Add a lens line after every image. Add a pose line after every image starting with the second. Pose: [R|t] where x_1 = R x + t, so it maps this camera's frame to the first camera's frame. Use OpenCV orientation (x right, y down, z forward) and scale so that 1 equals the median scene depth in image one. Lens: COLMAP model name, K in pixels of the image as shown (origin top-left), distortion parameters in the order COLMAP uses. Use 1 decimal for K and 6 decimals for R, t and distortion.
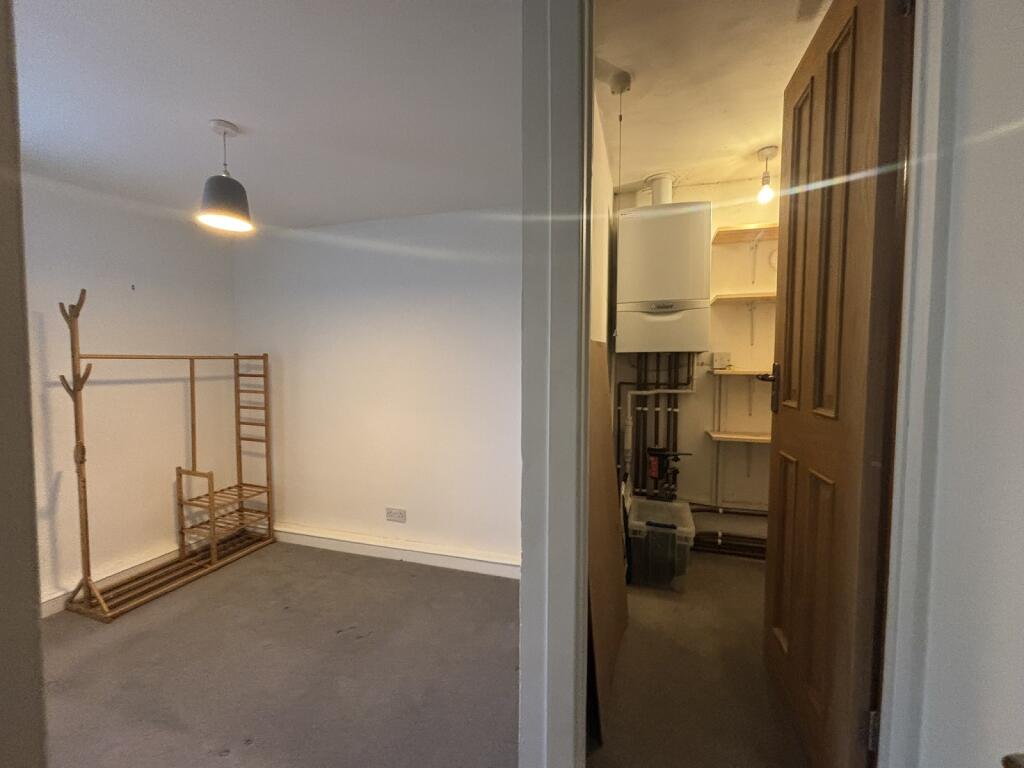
lens RADIAL K [[414.2, 0, 511.4], [0, 414.2, 380.0], [0, 0, 1]] dist [-0.009347, 0.000014]
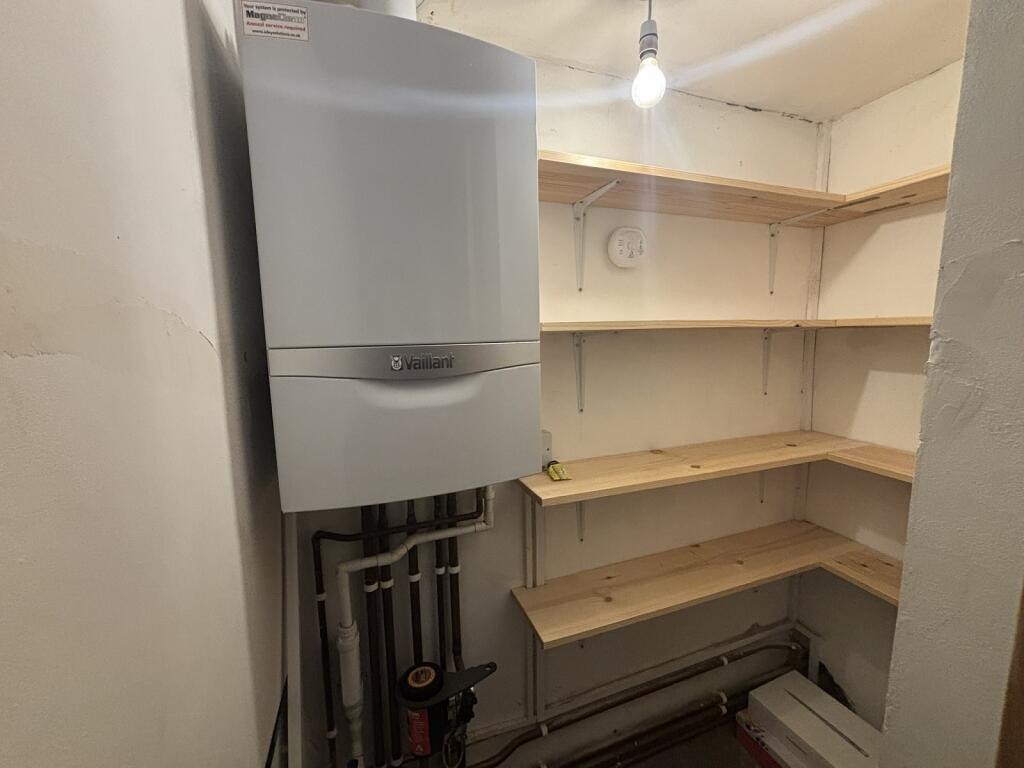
lens RADIAL K [[414.2, 0, 508.1], [0, 414.2, 383.2], [0, 0, 1]] dist [-0.009347, 0.000014]
pose [[0.805739, -0.091398, 0.585176, 0.201651], [0.048040, 0.994851, 0.089238, -0.165640], [-0.590319, -0.043791, 0.805981, 0.615289]]
